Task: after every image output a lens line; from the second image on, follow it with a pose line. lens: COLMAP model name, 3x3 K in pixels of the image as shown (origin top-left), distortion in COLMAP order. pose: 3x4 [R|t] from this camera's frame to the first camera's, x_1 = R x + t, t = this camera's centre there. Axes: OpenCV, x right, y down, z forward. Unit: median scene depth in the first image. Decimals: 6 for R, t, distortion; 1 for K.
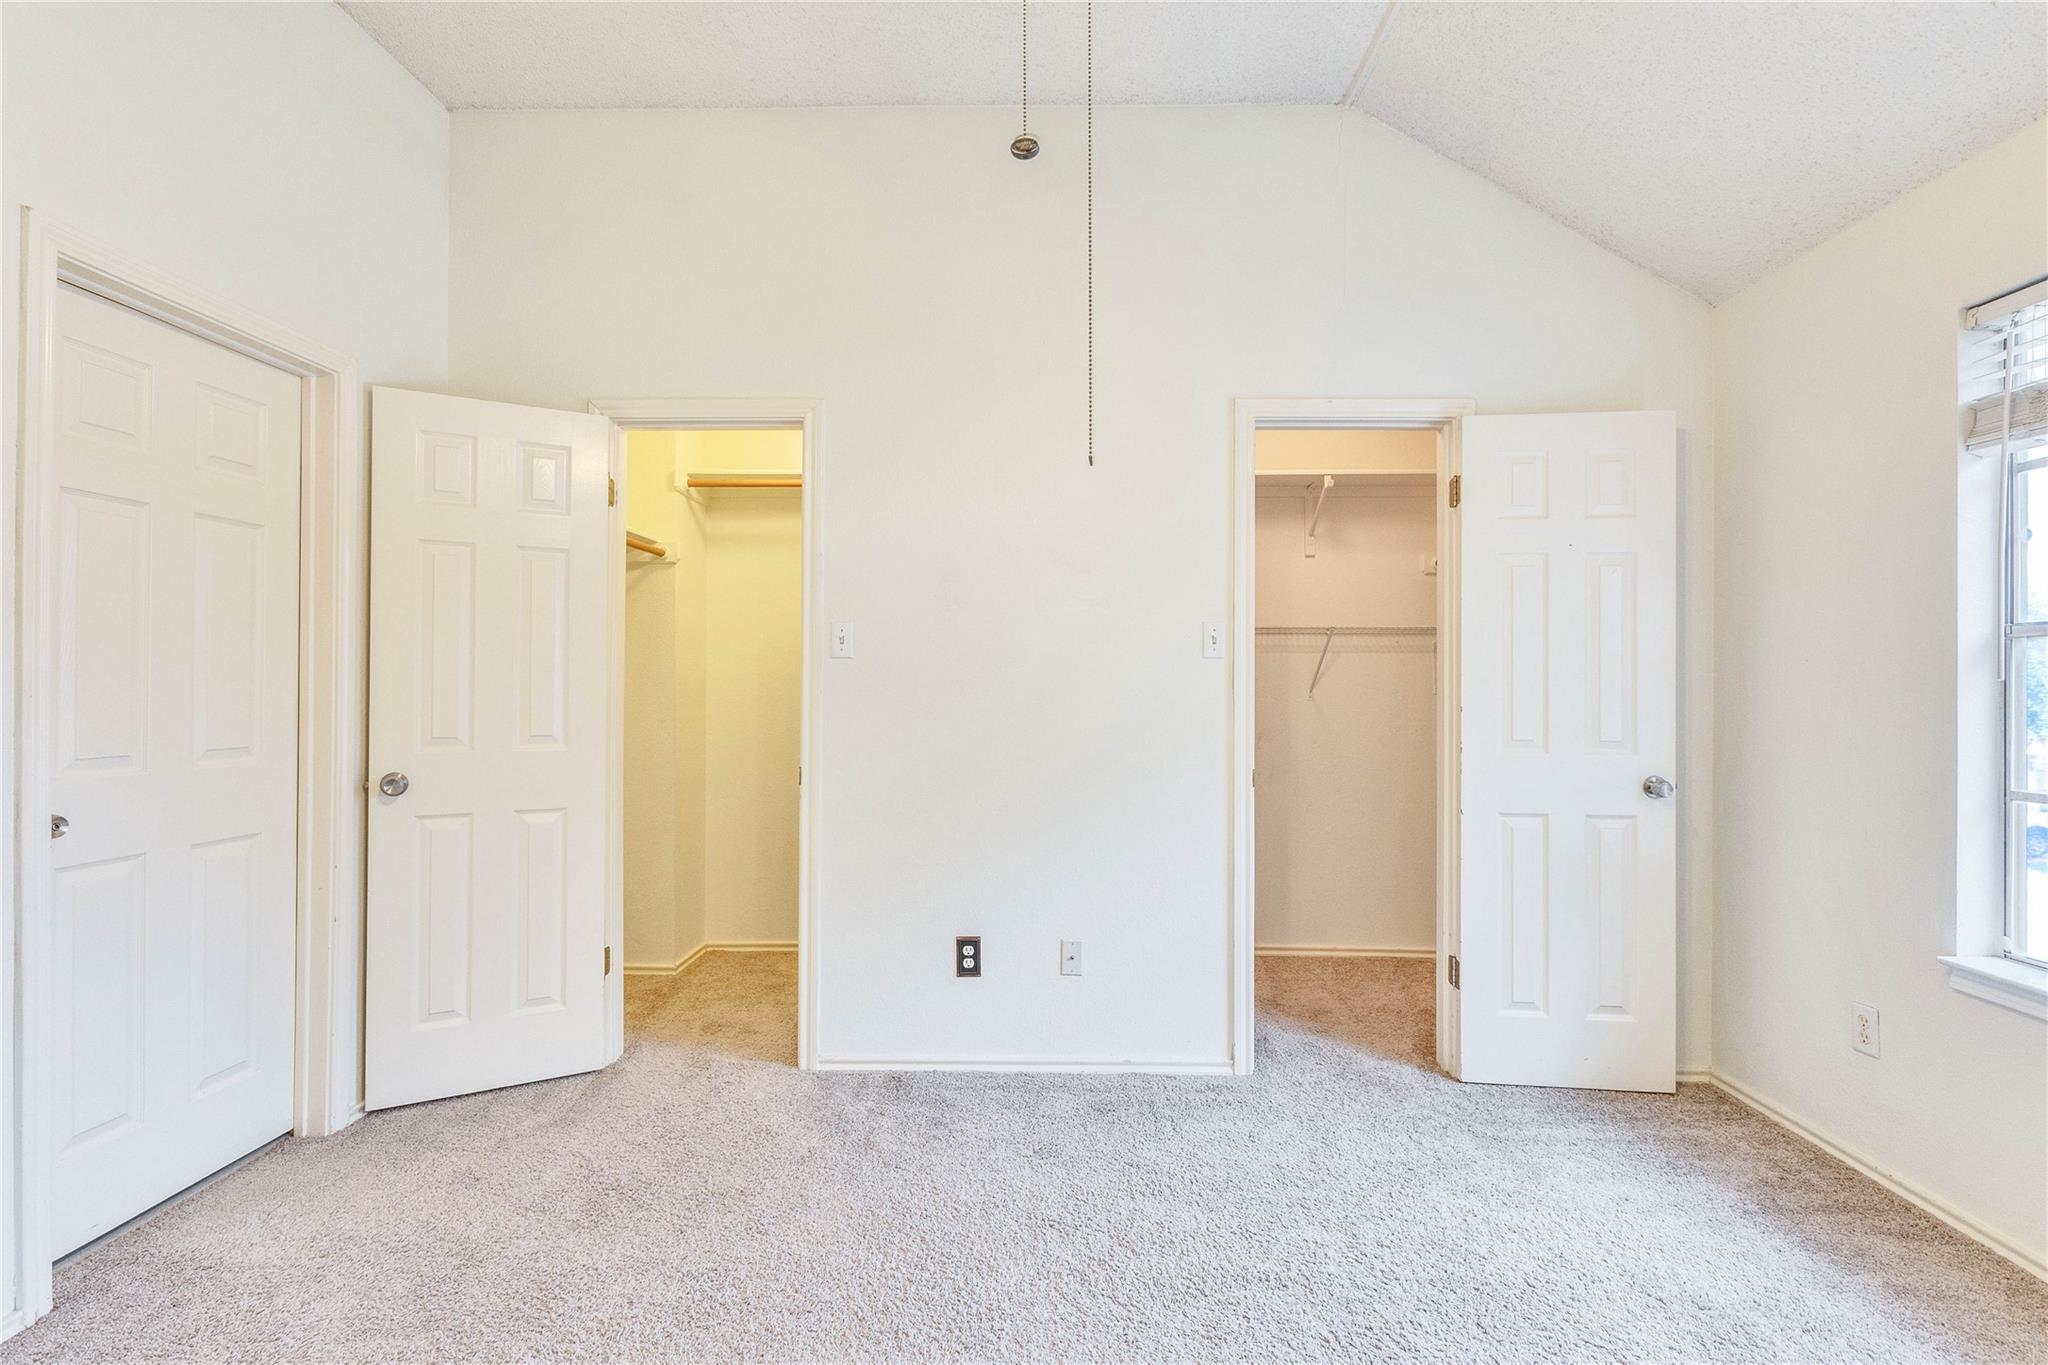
lens RADIAL K [[941.8, 0, 1024.0], [0, 941.8, 682.5], [0, 0, 1]] dist [-0.000319, -0.000077]
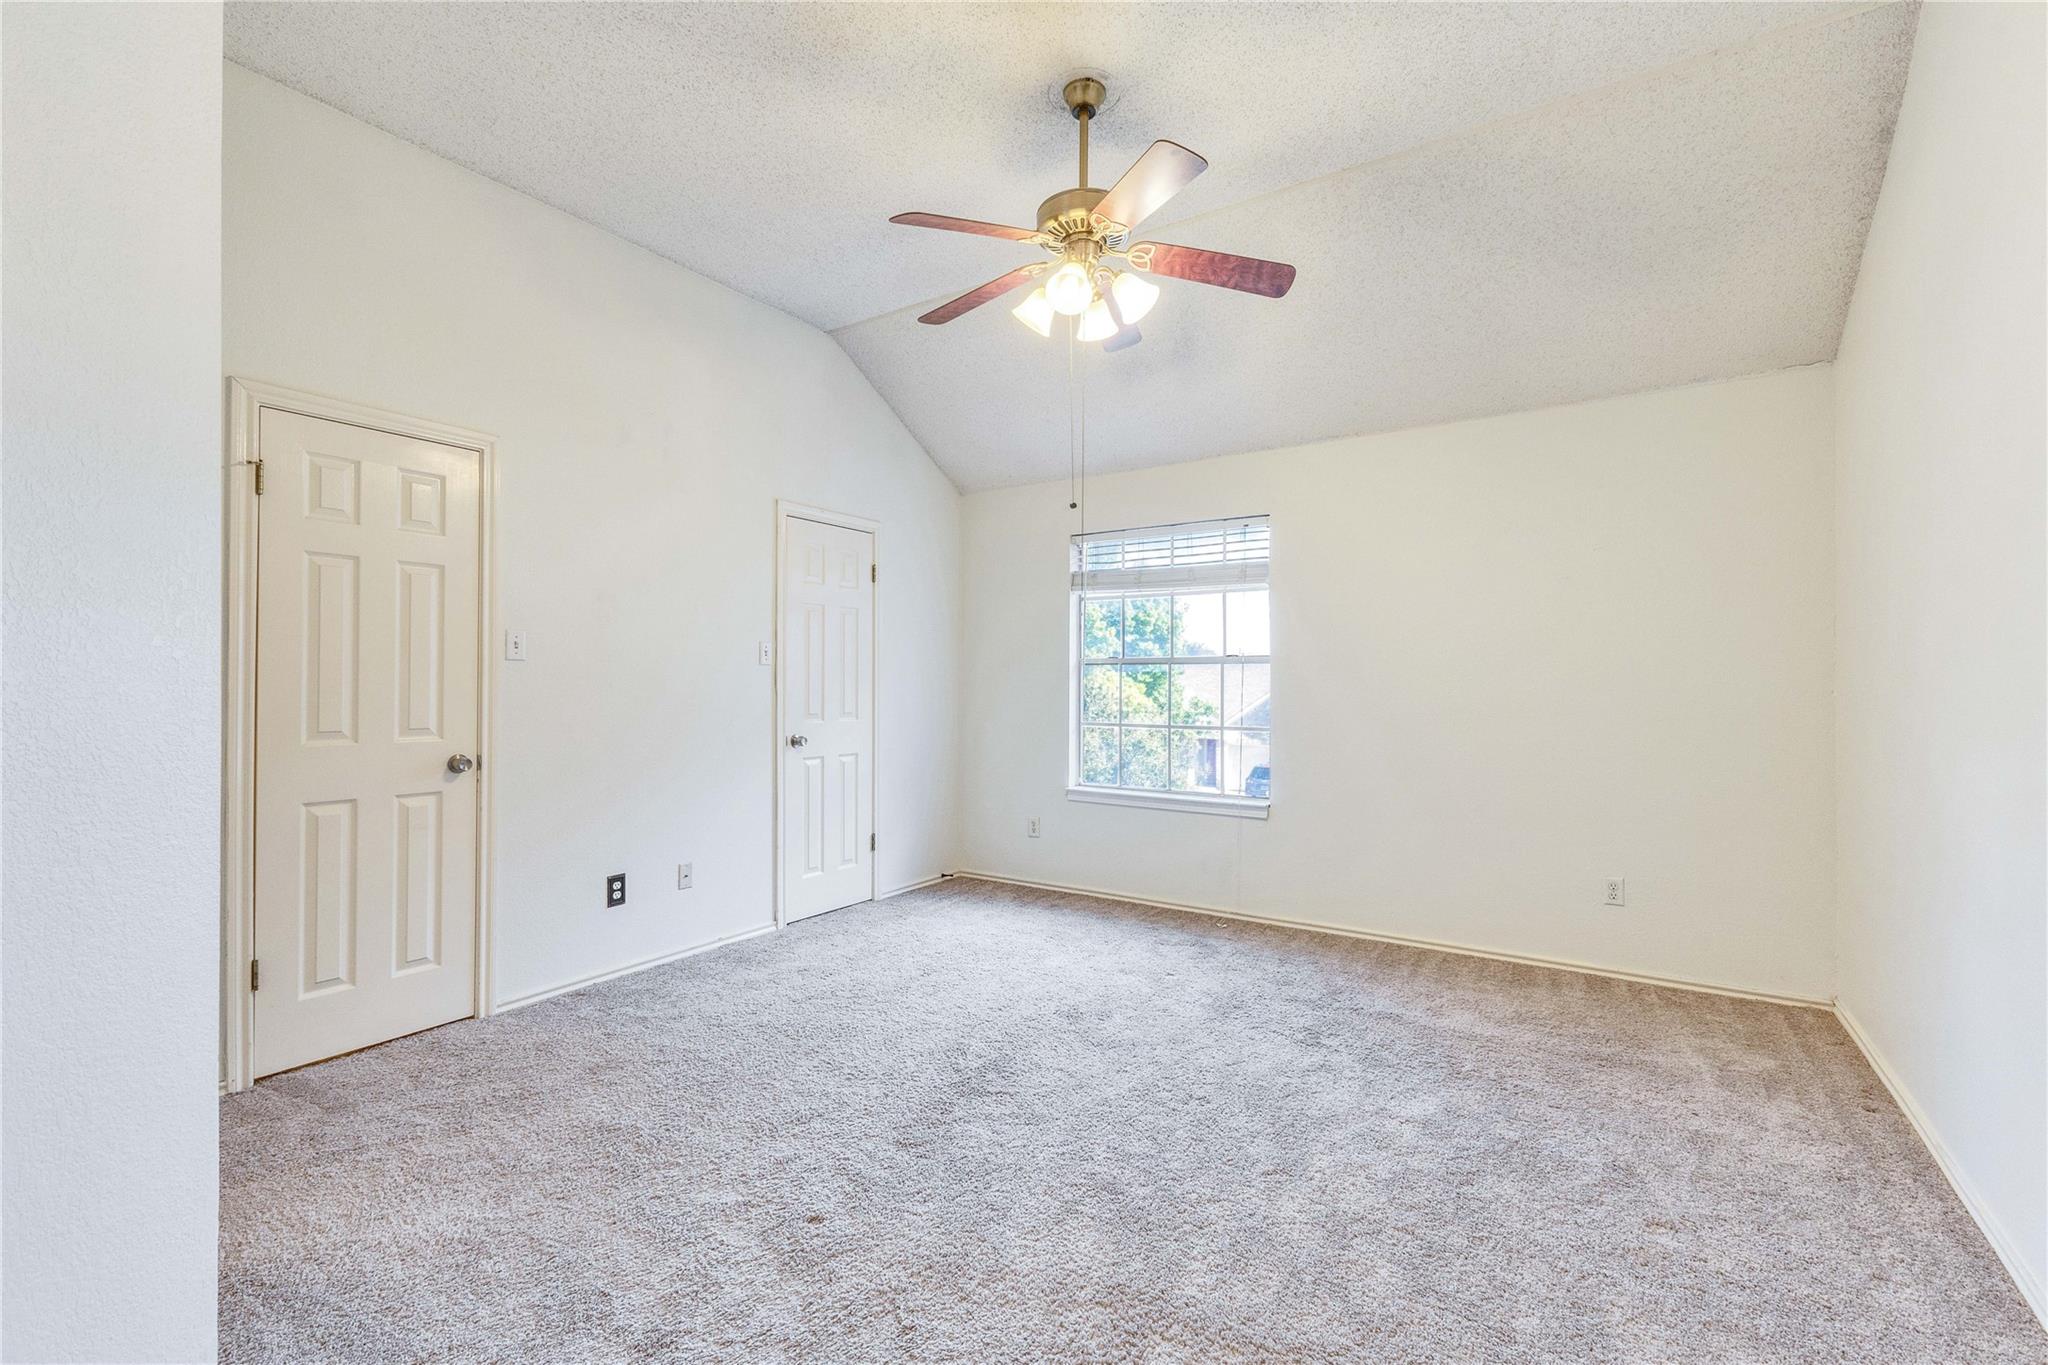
lens RADIAL K [[881.7, 0, 1024.0], [0, 881.7, 682.5], [0, 0, 1]] dist [0.002339, 0.000193]
pose [[0.532065, -0.002622, 0.846700, -0.850257], [-0.004939, 0.999969, 0.006200, -0.007936], [-0.846689, -0.007480, 0.532035, -0.136748]]
